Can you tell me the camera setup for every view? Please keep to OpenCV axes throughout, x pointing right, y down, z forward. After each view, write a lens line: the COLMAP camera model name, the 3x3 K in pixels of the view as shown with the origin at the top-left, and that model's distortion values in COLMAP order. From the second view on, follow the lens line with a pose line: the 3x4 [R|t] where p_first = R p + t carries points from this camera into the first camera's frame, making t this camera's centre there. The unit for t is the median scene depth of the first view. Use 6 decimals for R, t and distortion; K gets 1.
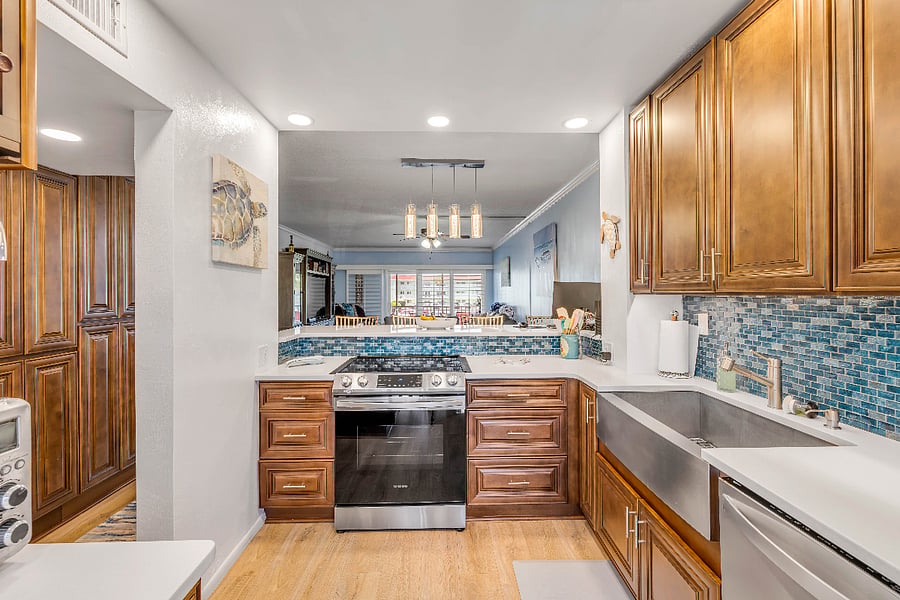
lens RADIAL K [[378.2, 0, 449.7], [0, 378.2, 289.4], [0, 0, 1]] dist [-0.000611, 0.000046]
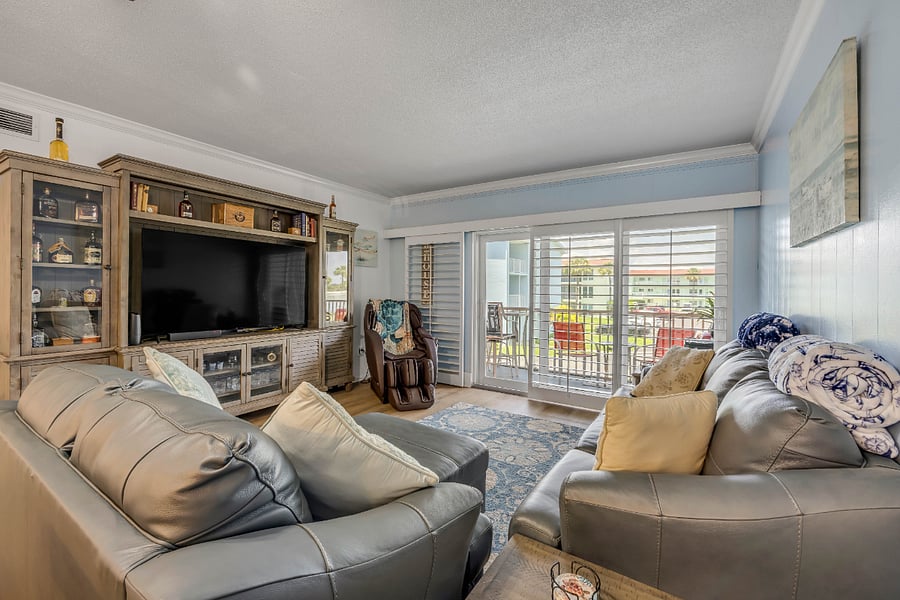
lens RADIAL K [[378.2, 0, 449.7], [0, 378.2, 289.4], [0, 0, 1]] dist [-0.000611, 0.000046]
pose [[0.822946, 0.017925, -0.567837, 0.082811], [-0.011167, 0.999819, 0.015377, 0.014025], [0.568011, -0.006314, 0.822997, 0.598515]]
